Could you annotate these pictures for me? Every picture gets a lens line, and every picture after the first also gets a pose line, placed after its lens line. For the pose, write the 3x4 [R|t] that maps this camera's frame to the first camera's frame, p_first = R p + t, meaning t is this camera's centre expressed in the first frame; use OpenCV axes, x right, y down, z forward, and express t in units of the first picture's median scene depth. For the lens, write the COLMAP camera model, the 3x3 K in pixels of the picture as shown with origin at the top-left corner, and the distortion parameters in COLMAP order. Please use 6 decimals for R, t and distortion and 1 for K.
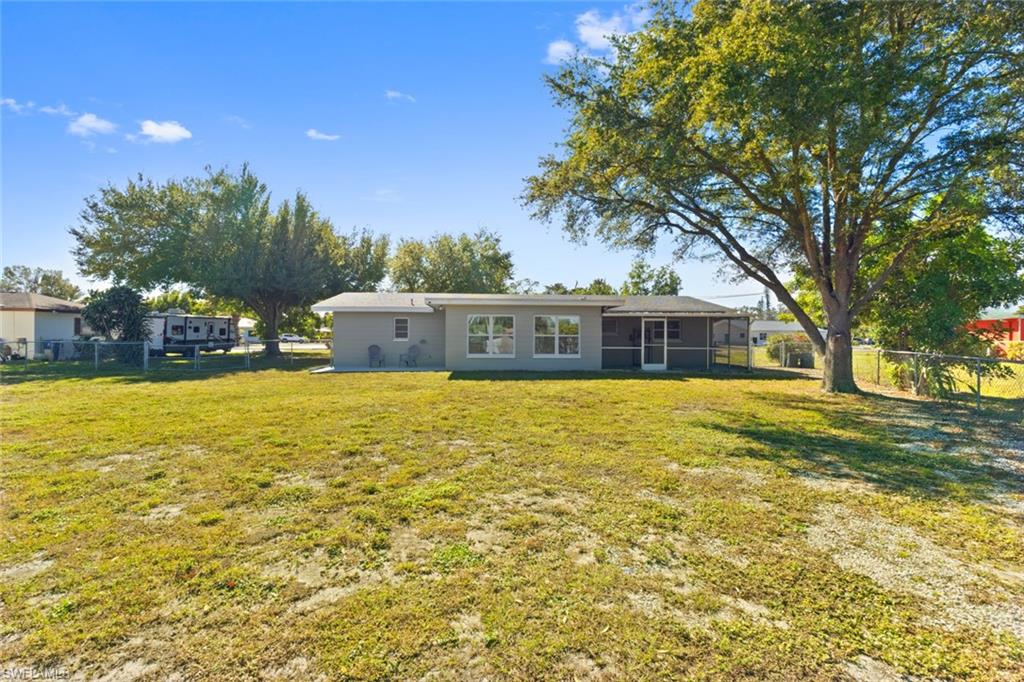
lens RADIAL K [[472.1, 0, 511.9], [0, 472.1, 337.2], [0, 0, 1]] dist [-0.002586, -0.000284]
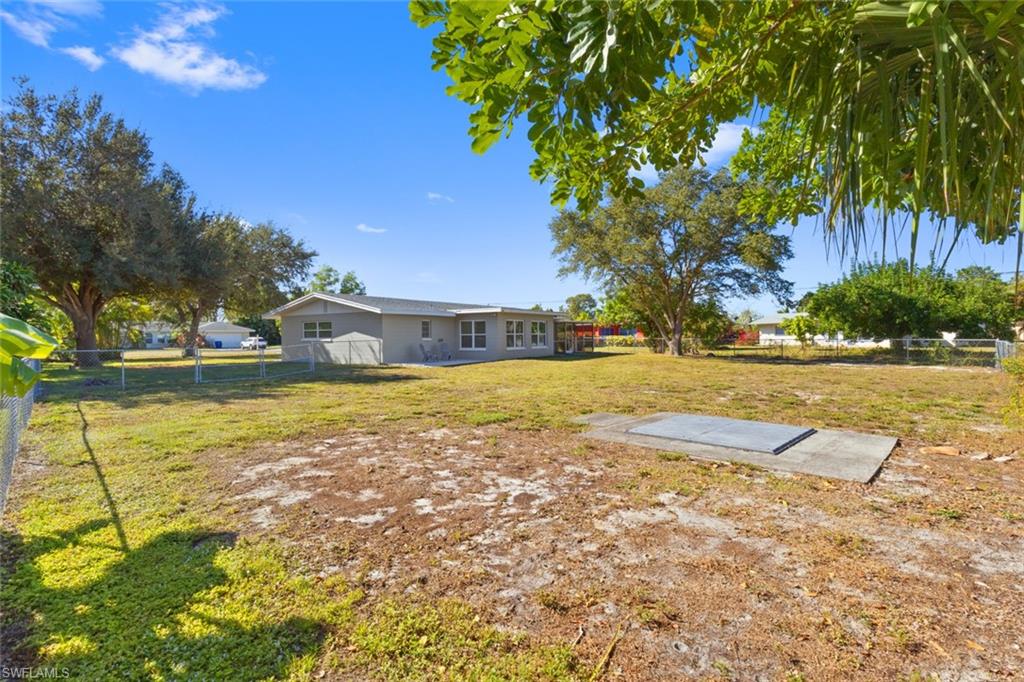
lens RADIAL K [[472.1, 0, 512.4], [0, 472.1, 338.9], [0, 0, 1]] dist [-0.002586, -0.000284]
pose [[0.709899, -0.012078, 0.704200, -0.867889], [0.012027, 0.999915, 0.005026, 0.004347], [-0.704201, 0.004902, 0.709984, -0.071969]]
